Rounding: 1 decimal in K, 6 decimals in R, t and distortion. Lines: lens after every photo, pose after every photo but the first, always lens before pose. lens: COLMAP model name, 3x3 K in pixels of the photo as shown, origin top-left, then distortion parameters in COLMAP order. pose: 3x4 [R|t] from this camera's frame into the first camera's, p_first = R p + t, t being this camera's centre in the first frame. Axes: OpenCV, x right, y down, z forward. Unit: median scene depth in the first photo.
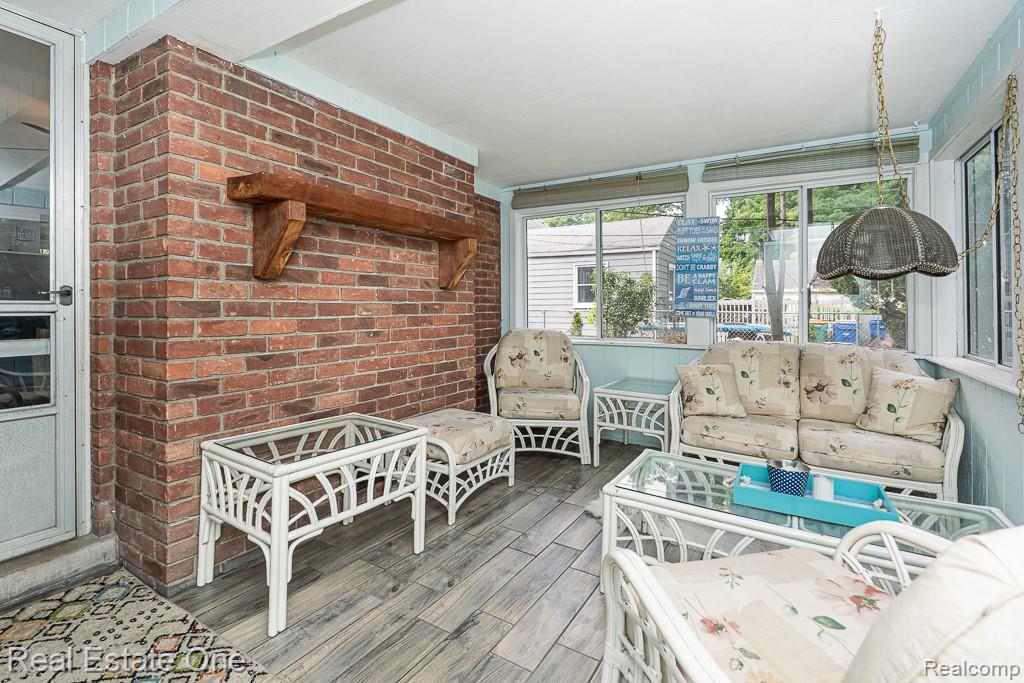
lens RADIAL K [[471.6, 0, 506.4], [0, 471.6, 306.6], [0, 0, 1]] dist [-0.004670, -0.000559]
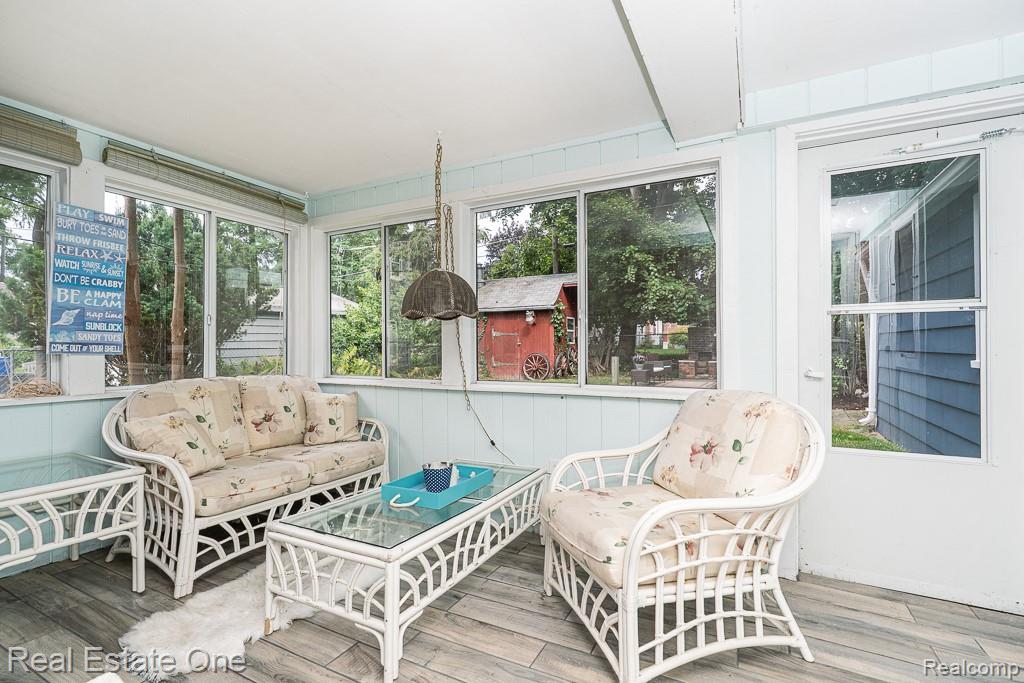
lens RADIAL K [[471.6, 0, 509.9], [0, 471.6, 342.0], [0, 0, 1]] dist [-0.004670, -0.000559]
pose [[-0.062328, 0.003055, 0.998051, -0.370016], [-0.003052, 0.999990, -0.003251, 0.006478], [-0.998051, -0.003249, -0.062318, 0.492134]]
